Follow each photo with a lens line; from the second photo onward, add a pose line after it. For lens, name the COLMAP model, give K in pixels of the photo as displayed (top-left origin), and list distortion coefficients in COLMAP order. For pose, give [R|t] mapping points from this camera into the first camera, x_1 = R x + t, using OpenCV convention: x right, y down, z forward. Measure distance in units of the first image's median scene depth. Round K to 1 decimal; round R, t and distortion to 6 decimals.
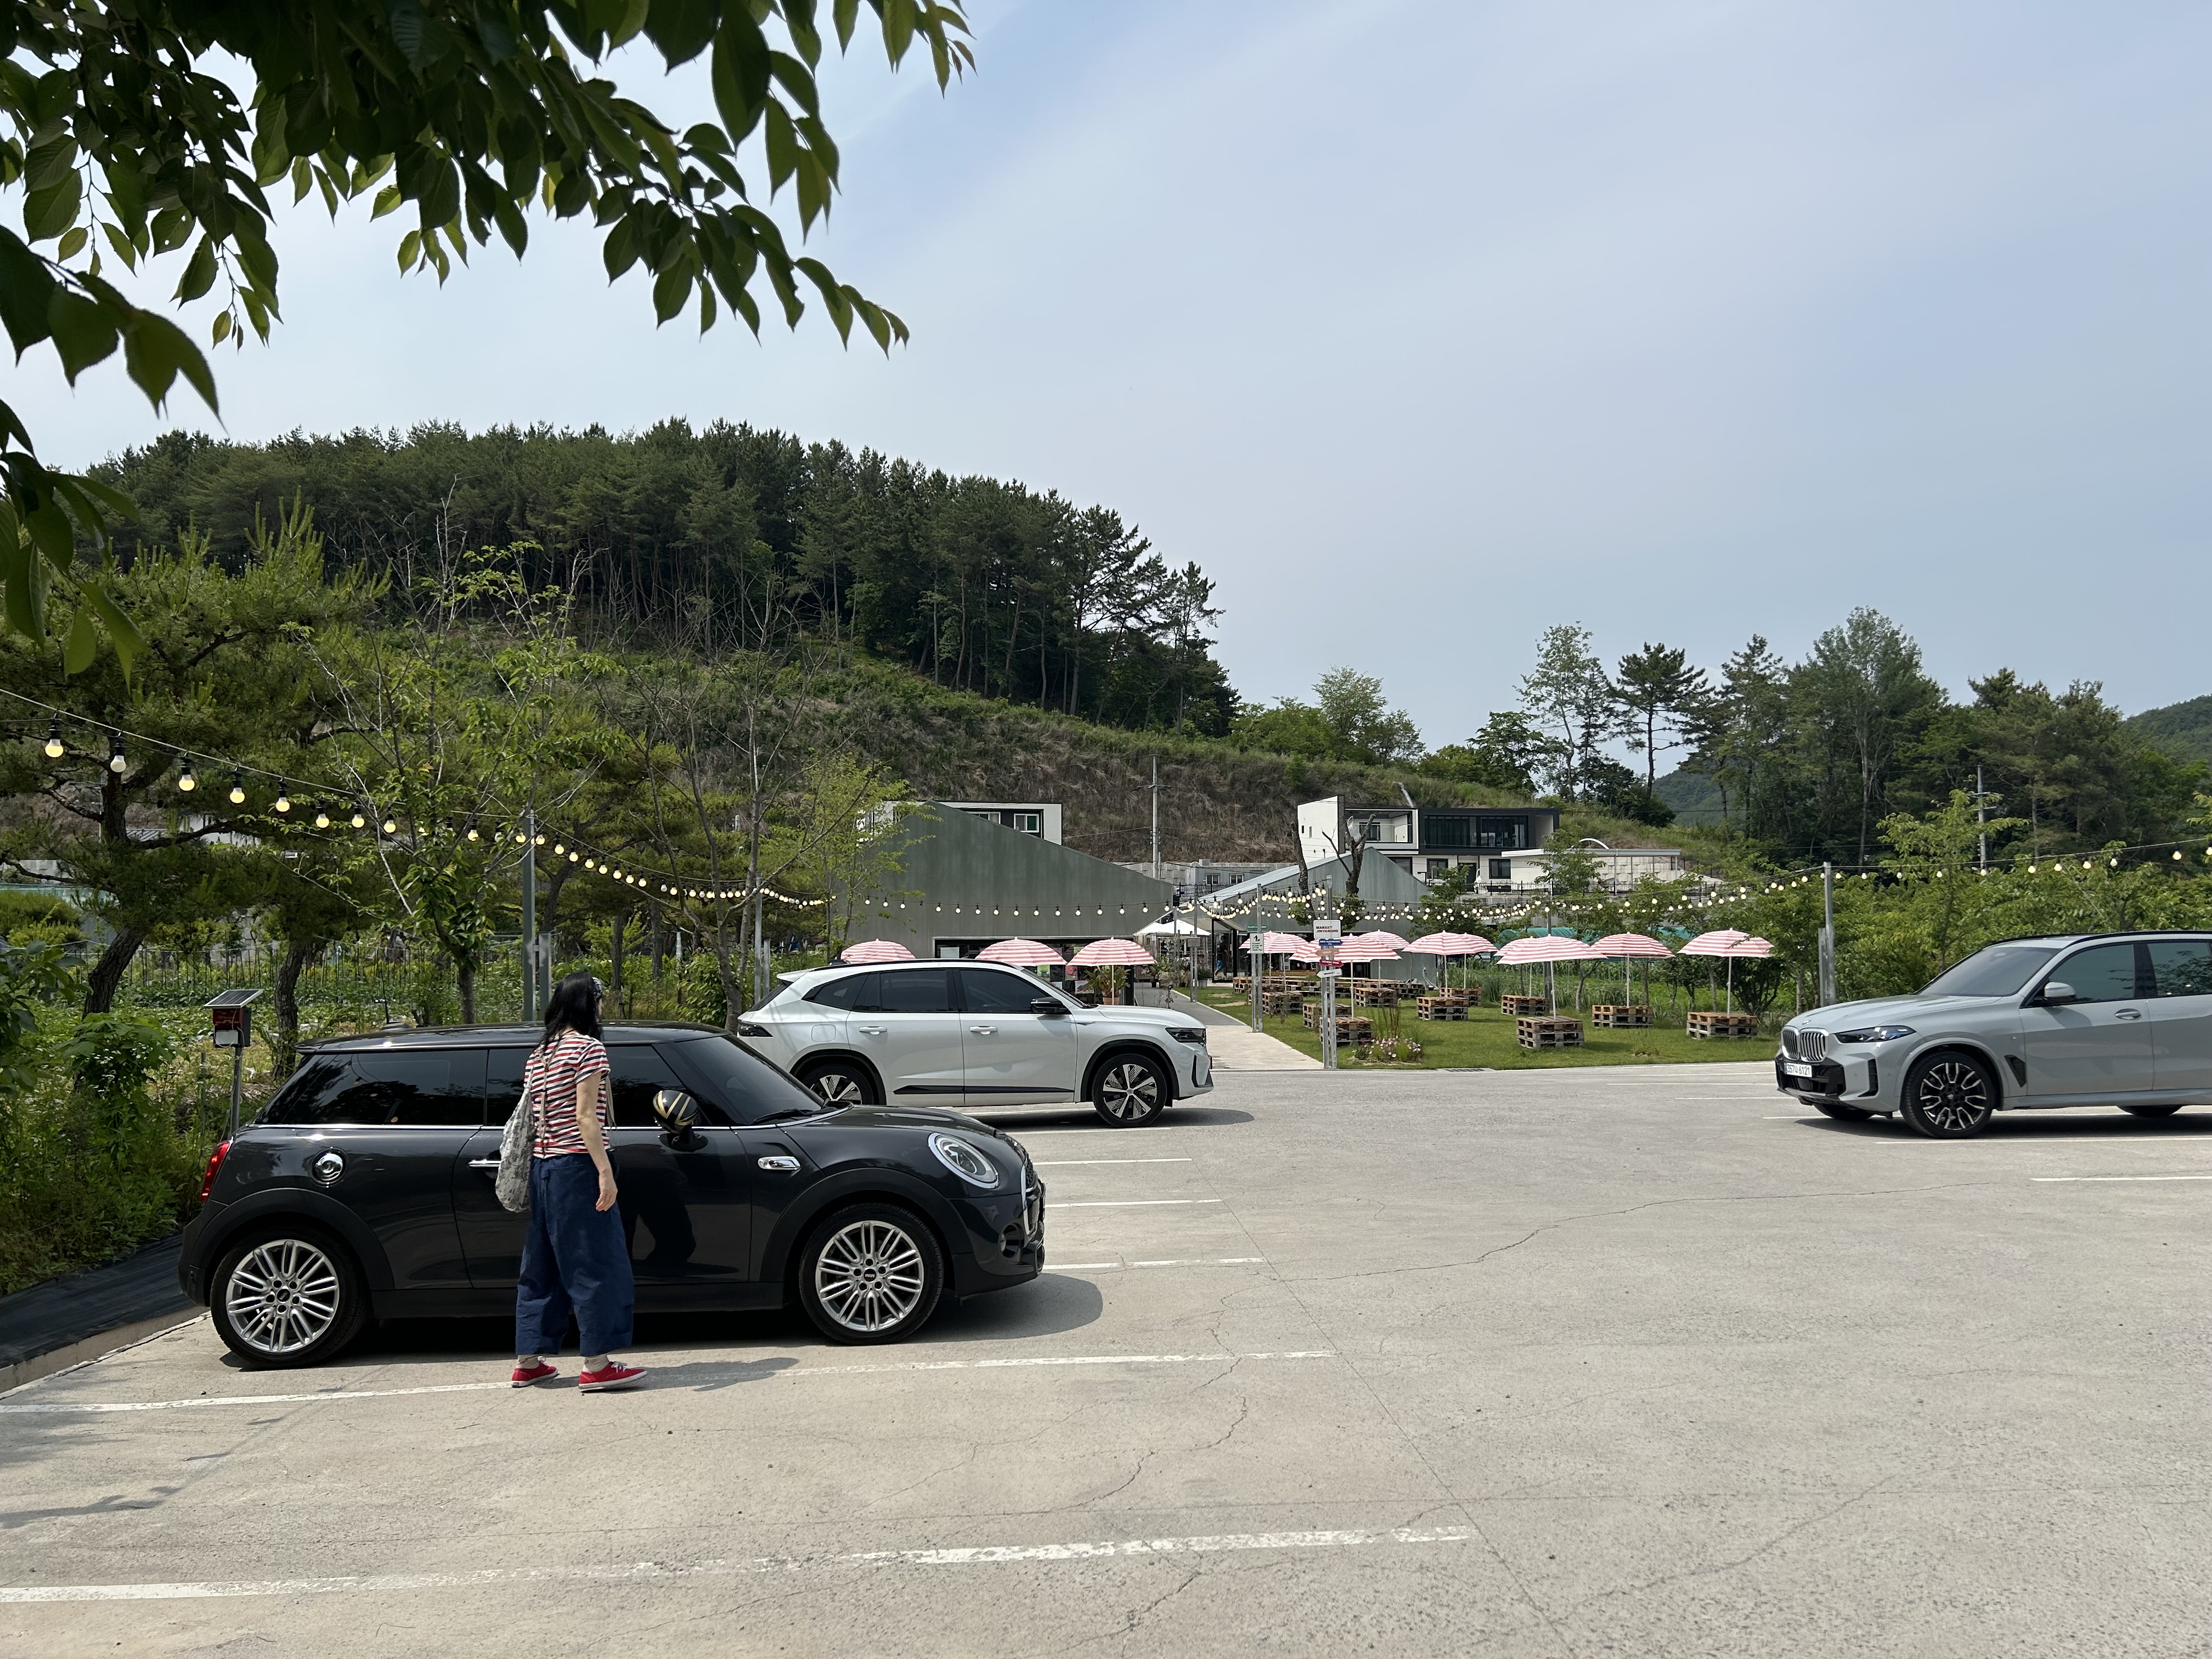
lens RADIAL K [[1685.3, 0, 1056.9], [0, 1685.3, 854.6], [0, 0, 1]] dist [0.005837, 0.002097]
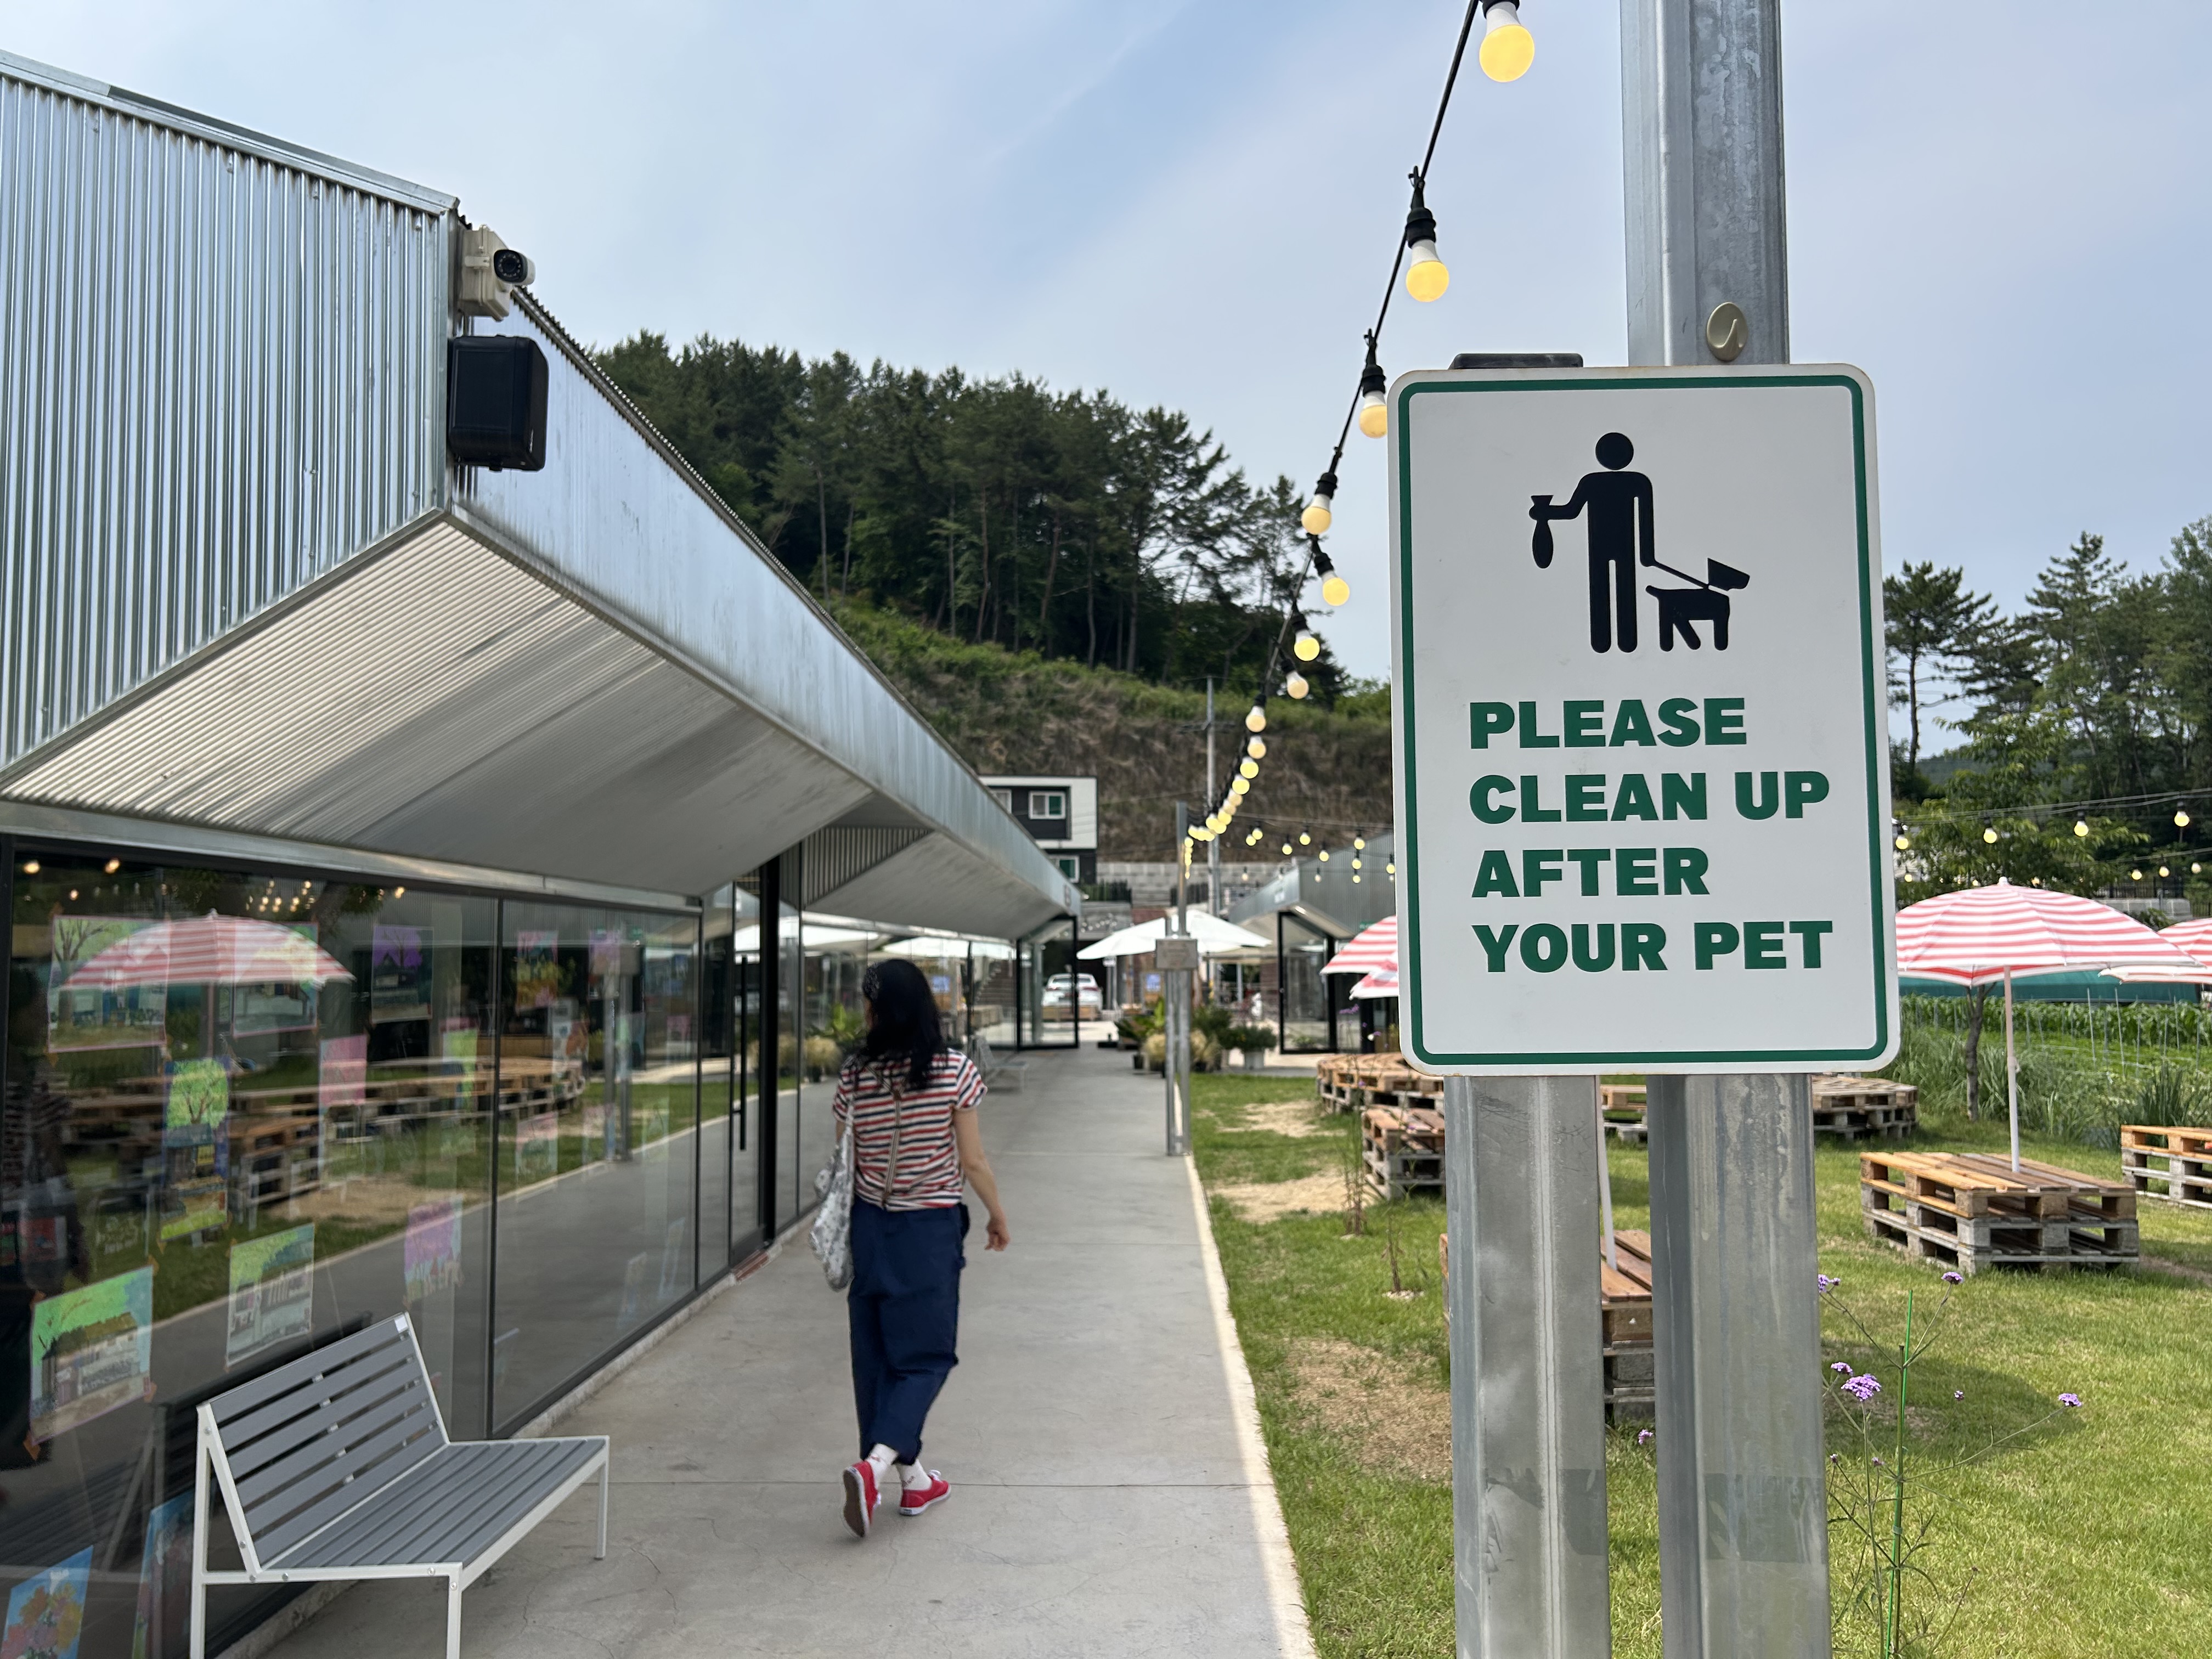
lens RADIAL K [[1685.3, 0, 1056.9], [0, 1685.3, 854.6], [0, 0, 1]] dist [0.005837, 0.002097]
pose [[0.997874, -0.006798, -0.064813, 0.028052], [0.005522, 0.999788, -0.019853, 0.014353], [0.064934, 0.019453, 0.997700, 0.247329]]
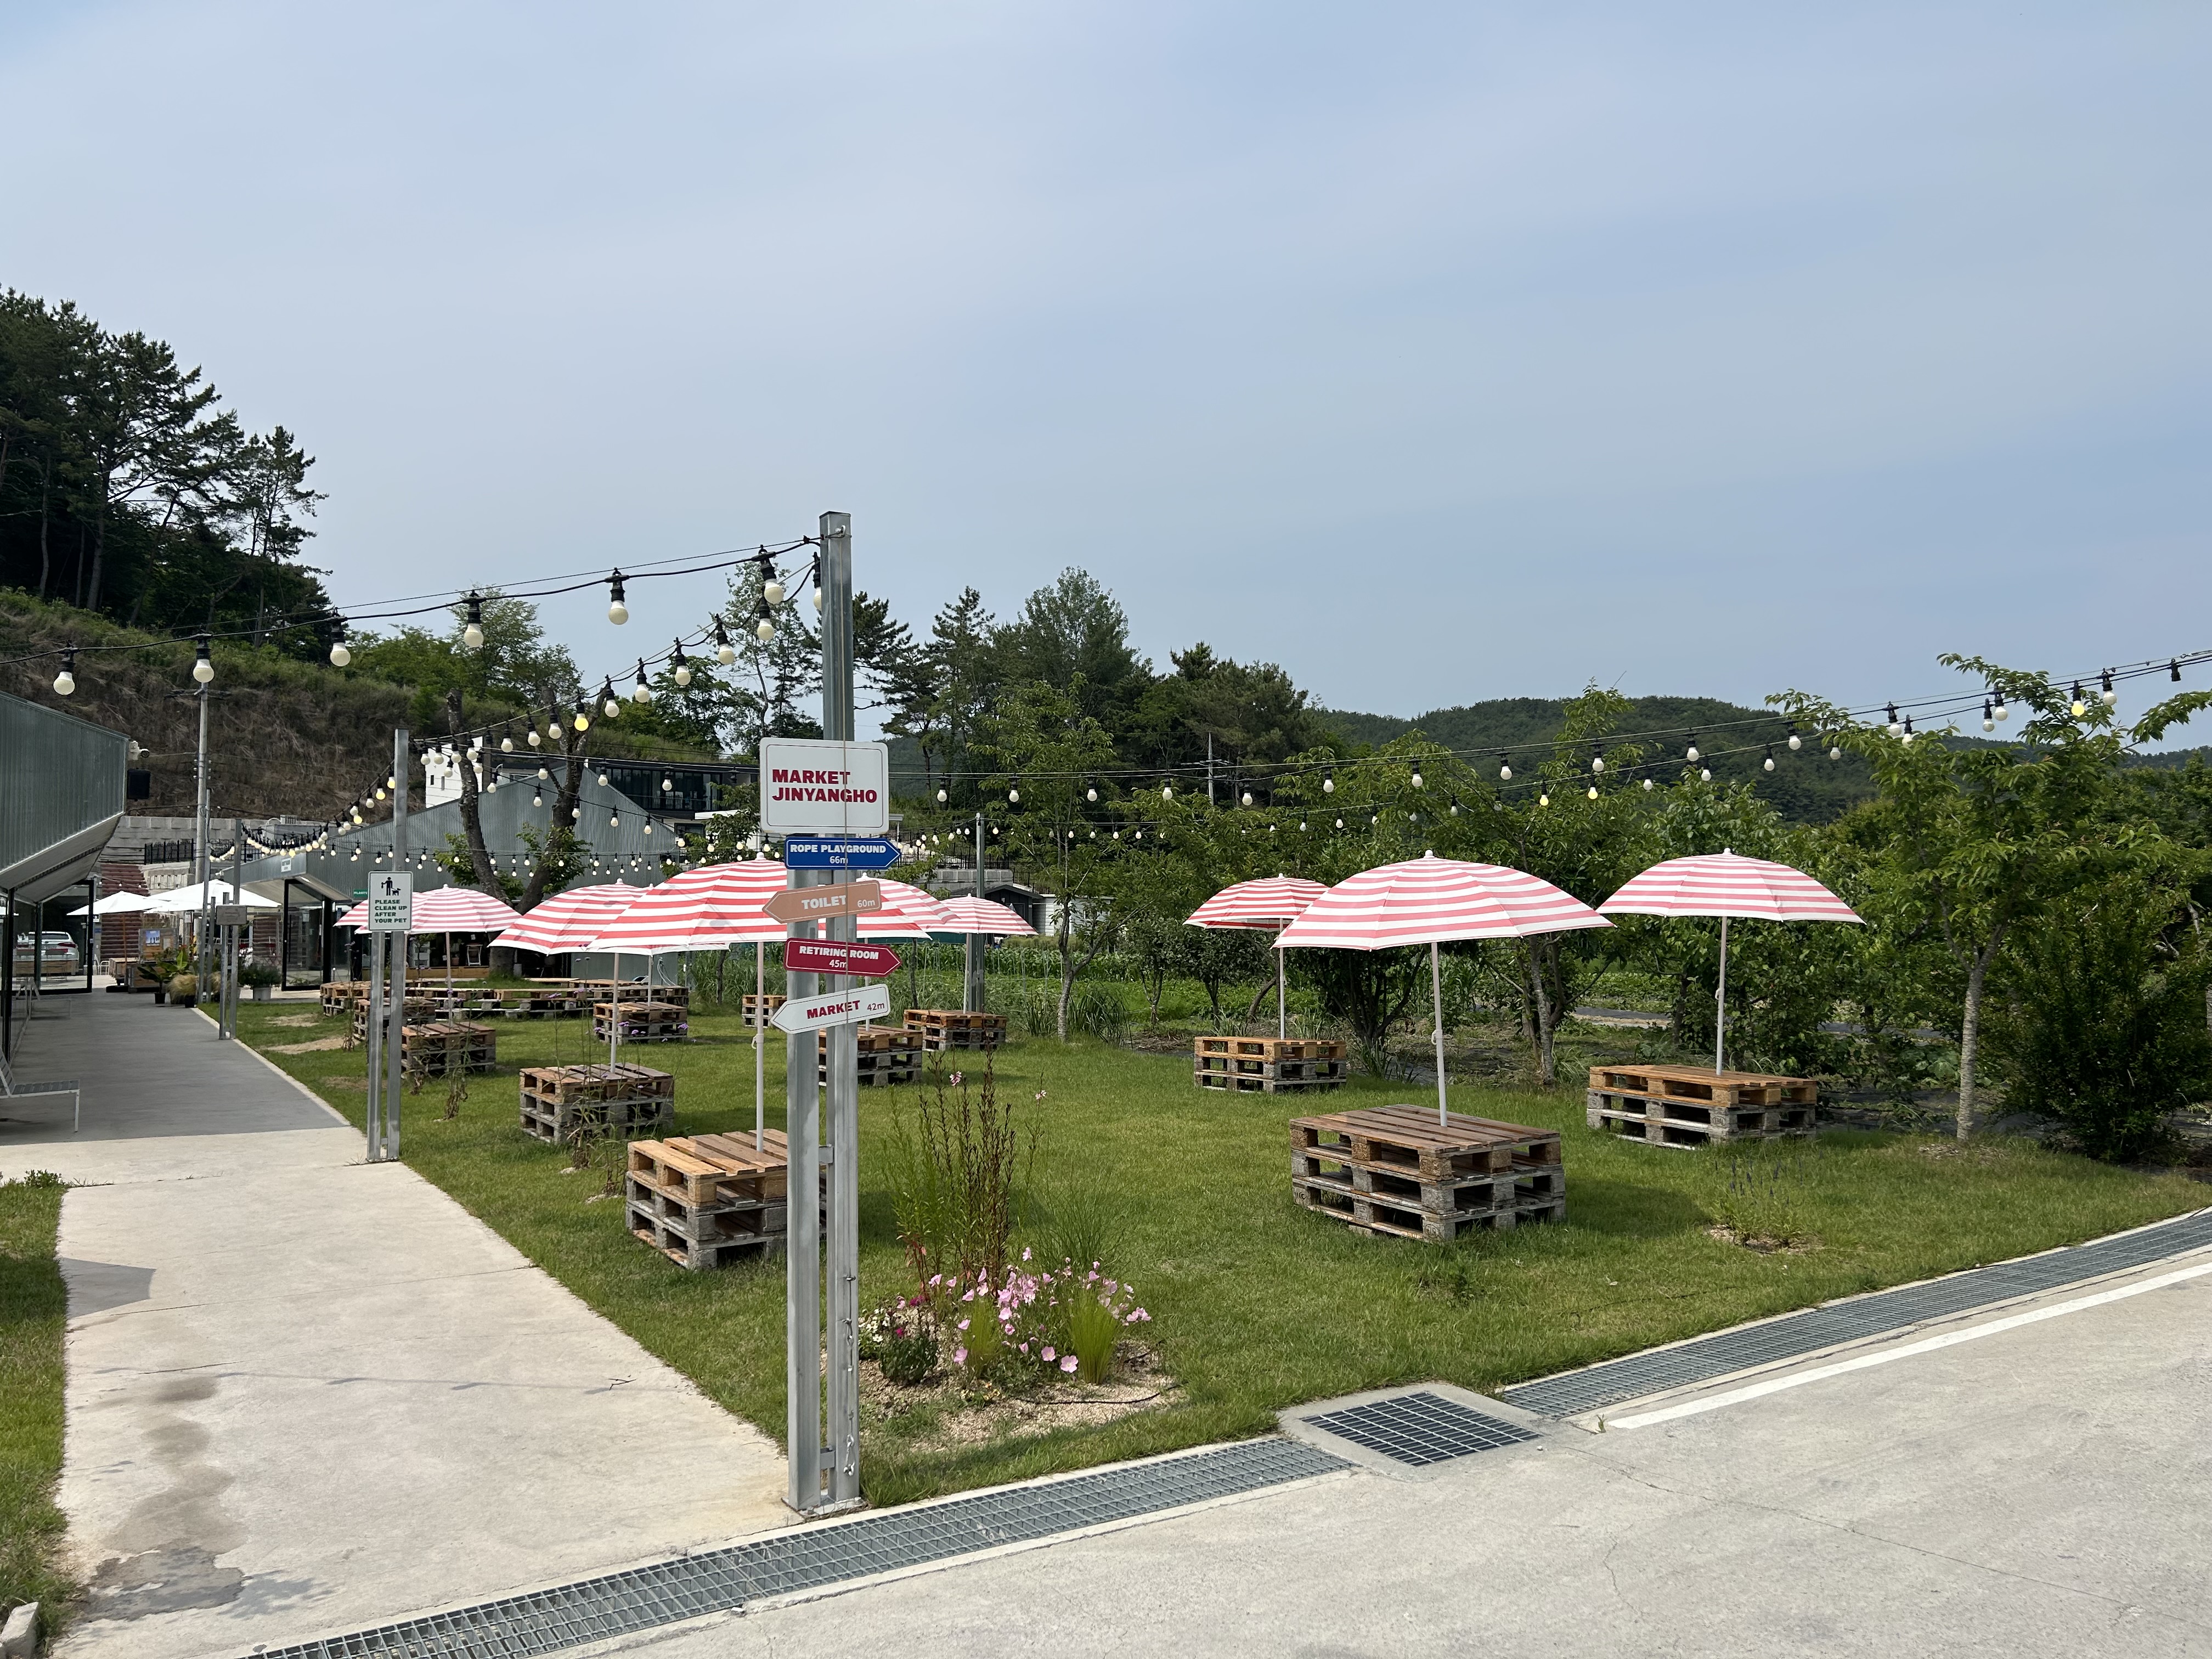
lens RADIAL K [[1665.5, 0, 1124.3], [0, 1665.5, 826.6], [0, 0, 1]] dist [0.056416, -0.060373]
pose [[0.855351, 0.024900, 0.517450, 0.017809], [-0.020676, 0.999689, -0.013928, 0.010190], [-0.517636, 0.001214, 0.855600, 0.162533]]
